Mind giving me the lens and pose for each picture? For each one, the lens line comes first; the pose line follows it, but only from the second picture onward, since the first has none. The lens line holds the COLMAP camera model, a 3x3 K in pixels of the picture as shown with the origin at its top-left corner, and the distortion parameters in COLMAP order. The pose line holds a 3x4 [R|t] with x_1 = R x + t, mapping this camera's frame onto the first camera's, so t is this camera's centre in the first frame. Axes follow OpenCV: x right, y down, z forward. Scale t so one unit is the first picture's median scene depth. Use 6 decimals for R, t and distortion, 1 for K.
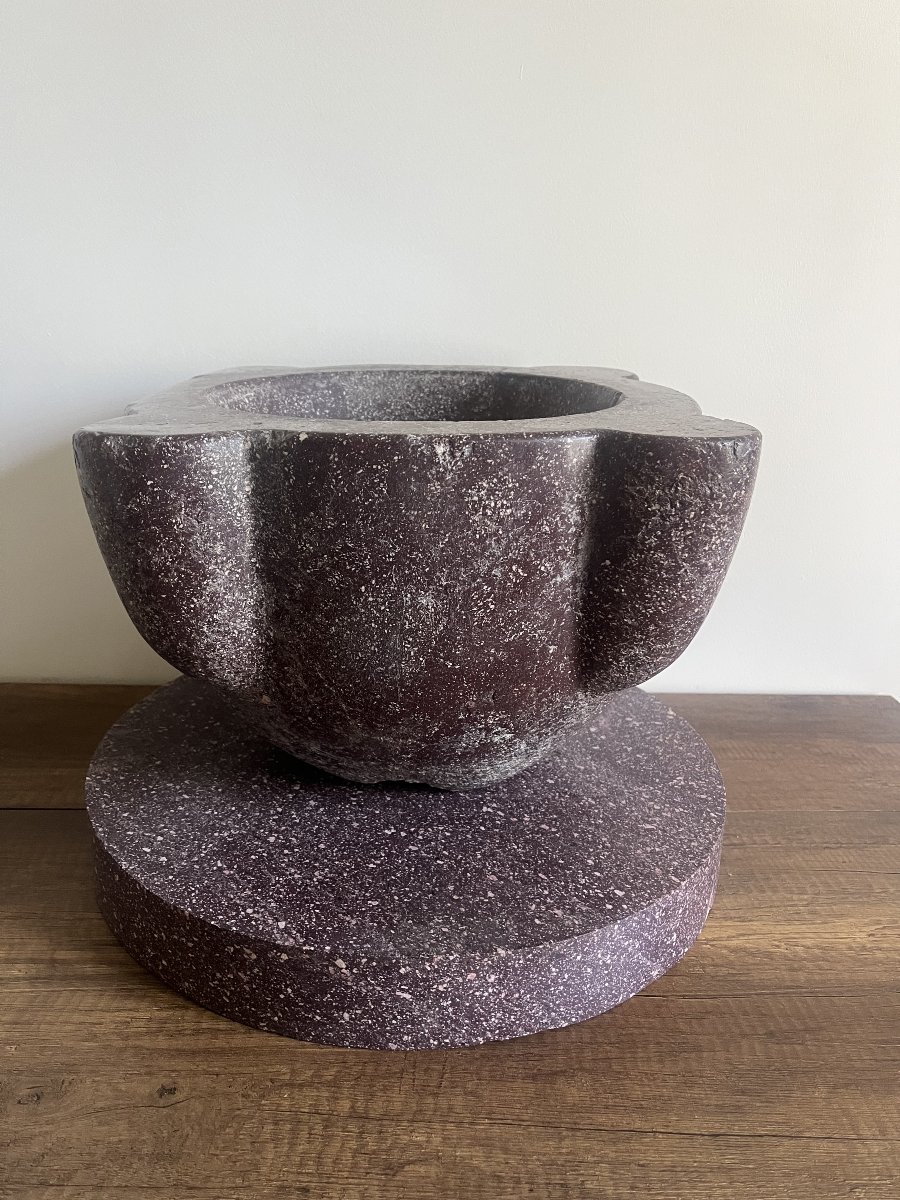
lens RADIAL K [[934.3, 0, 449.6], [0, 934.3, 603.8], [0, 0, 1]] dist [0.025058, -0.054978]
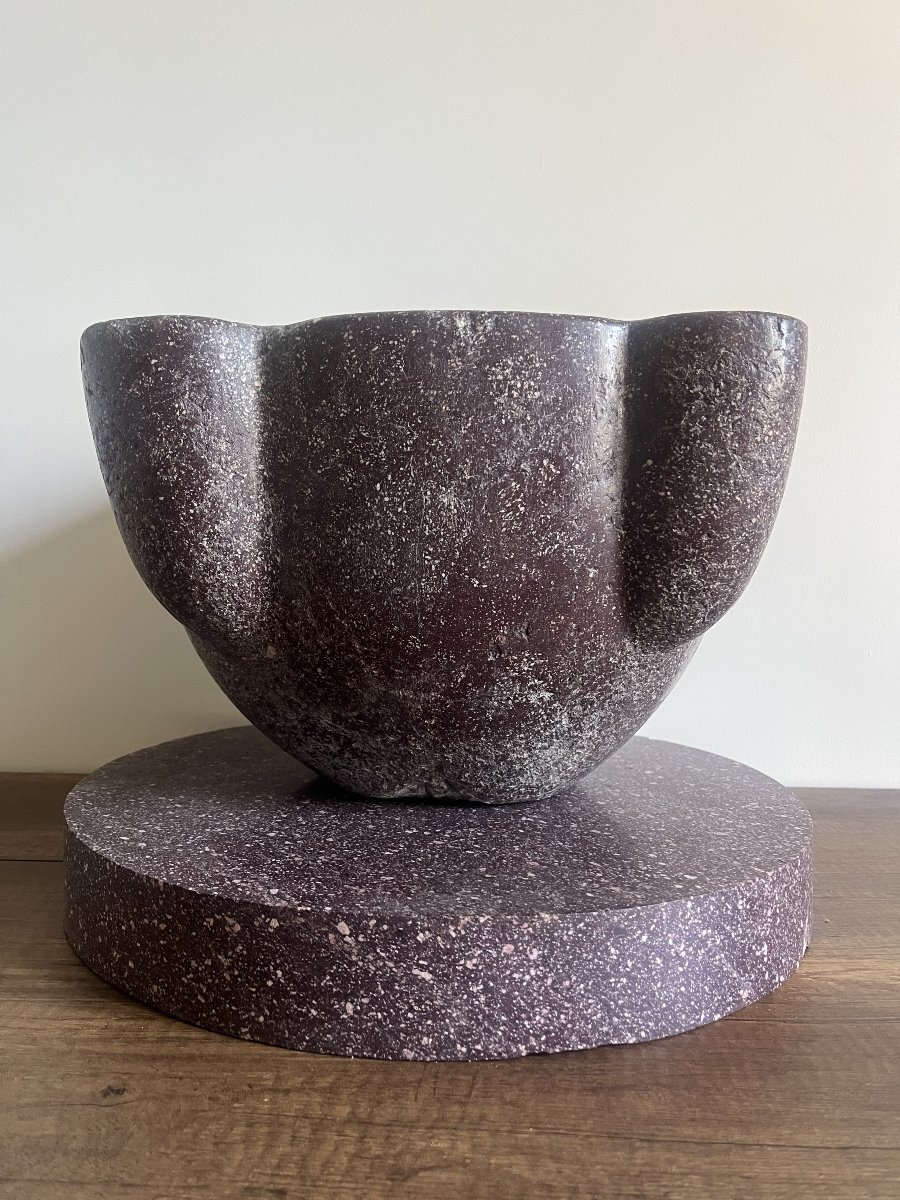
lens RADIAL K [[934.3, 0, 448.2], [0, 934.3, 629.8], [0, 0, 1]] dist [0.025058, -0.054978]
pose [[0.998723, -0.017336, -0.047450, 0.015307], [0.003633, 0.961486, -0.274829, 0.360381], [0.050387, 0.274306, 0.960321, 0.167802]]
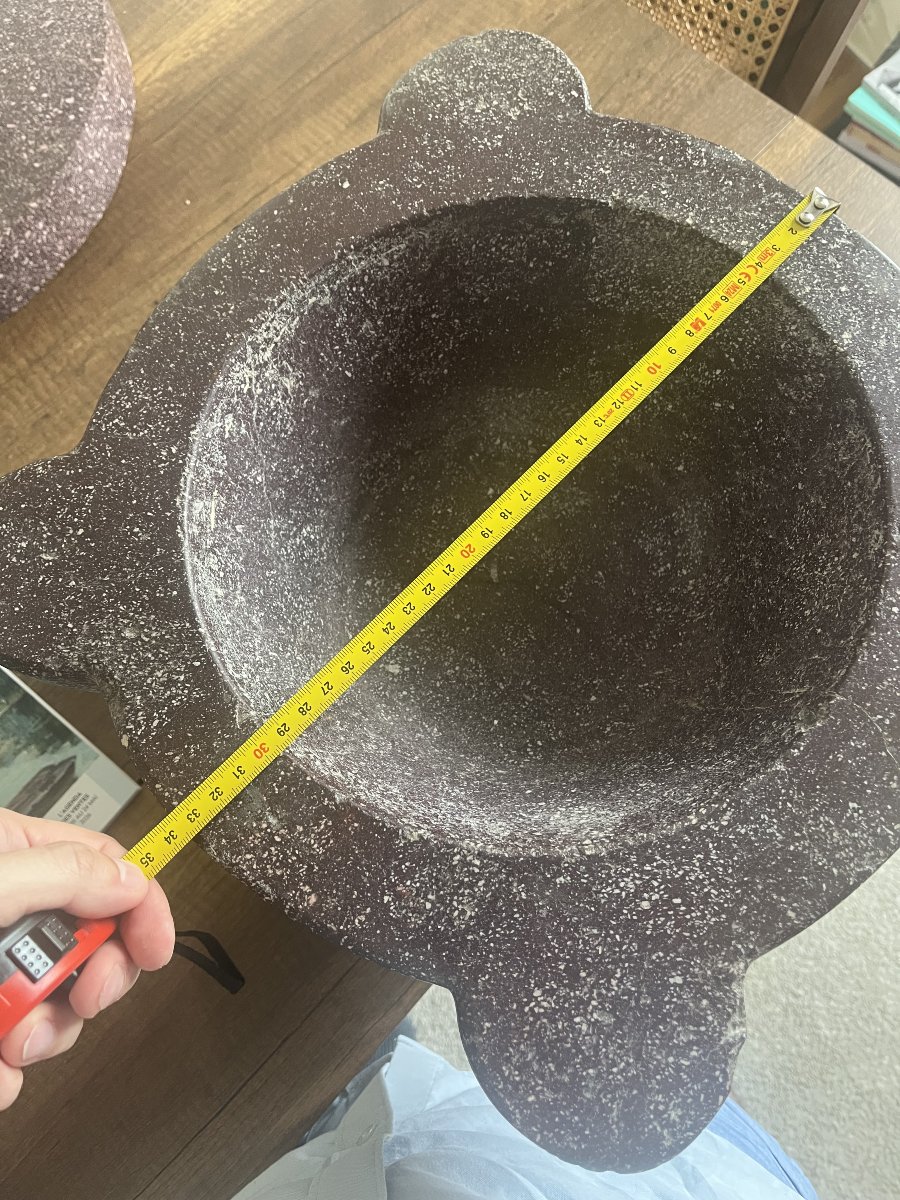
lens RADIAL K [[934.3, 0, 447.2], [0, 934.3, 603.0], [0, 0, 1]] dist [0.025058, -0.054978]
pose [[0.721274, -0.679786, 0.132873, -0.080392], [0.274685, 0.456827, 0.846083, -0.322393], [-0.635856, -0.573759, 0.516224, -0.357636]]
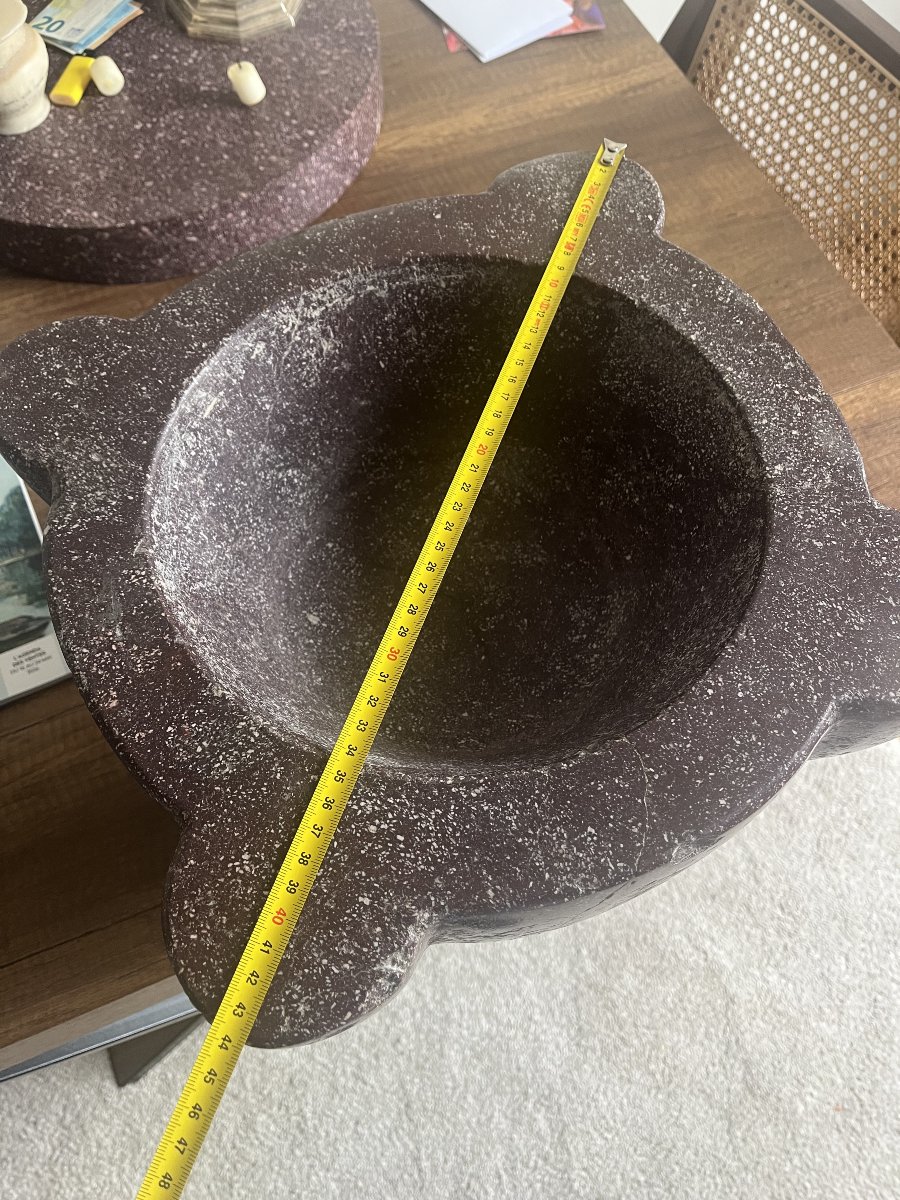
lens RADIAL K [[934.3, 0, 449.7], [0, 934.3, 610.7], [0, 0, 1]] dist [0.025058, -0.054978]
pose [[0.944608, -0.308142, 0.112984, -0.010318], [0.131936, 0.671728, 0.728954, -0.252773], [-0.300515, -0.673669, 0.675174, -0.615398]]
